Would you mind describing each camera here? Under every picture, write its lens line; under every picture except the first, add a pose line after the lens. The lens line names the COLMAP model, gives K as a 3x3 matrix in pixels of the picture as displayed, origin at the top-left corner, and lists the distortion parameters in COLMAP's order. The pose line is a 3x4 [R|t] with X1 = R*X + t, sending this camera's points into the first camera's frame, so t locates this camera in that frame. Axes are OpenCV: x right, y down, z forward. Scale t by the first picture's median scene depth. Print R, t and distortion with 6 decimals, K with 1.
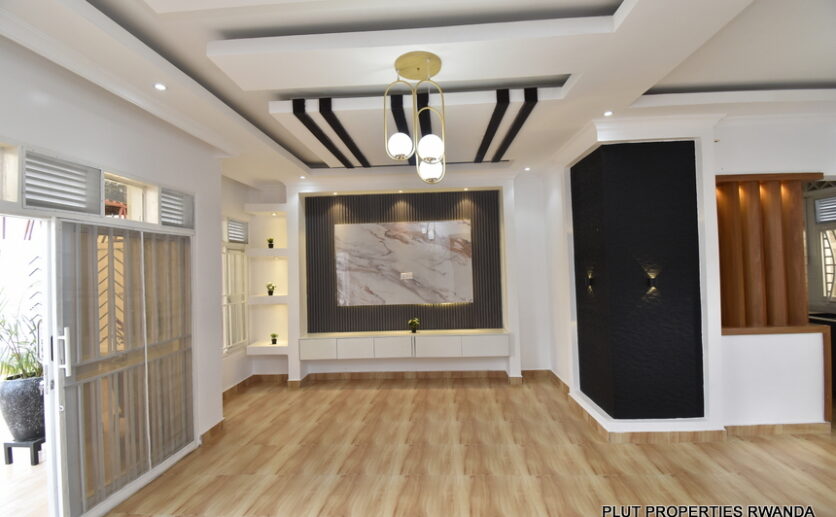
lens RADIAL K [[370.7, 0, 418.0], [0, 370.7, 258.5], [0, 0, 1]] dist [0.023430, -0.026142]
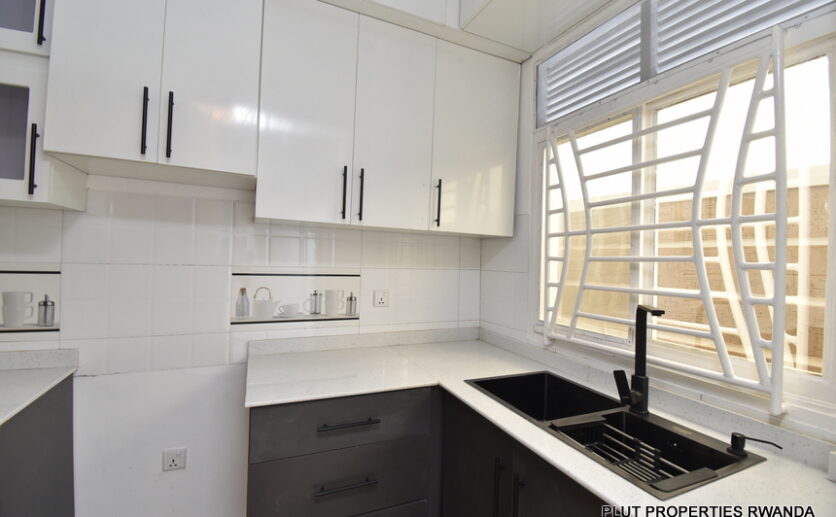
lens RADIAL K [[370.7, 0, 418.0], [0, 370.7, 258.5], [0, 0, 1]] dist [0.023430, -0.026142]
pose [[0.885689, 0.057061, 0.460760, 0.736902], [-0.066594, 0.997770, 0.004444, 0.041810], [-0.459479, -0.034620, 0.887514, 0.649903]]
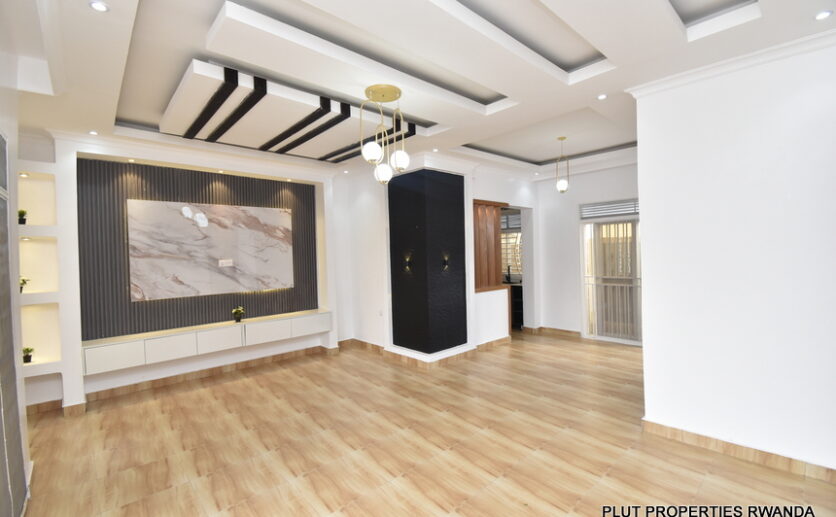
lens RADIAL K [[370.7, 0, 418.0], [0, 370.7, 258.5], [0, 0, 1]] dist [0.023430, -0.026142]
pose [[0.697223, -0.001367, 0.716853, -0.376194], [-0.011833, 0.999840, 0.013415, 0.017586], [-0.716757, -0.017836, 0.697095, -0.000390]]
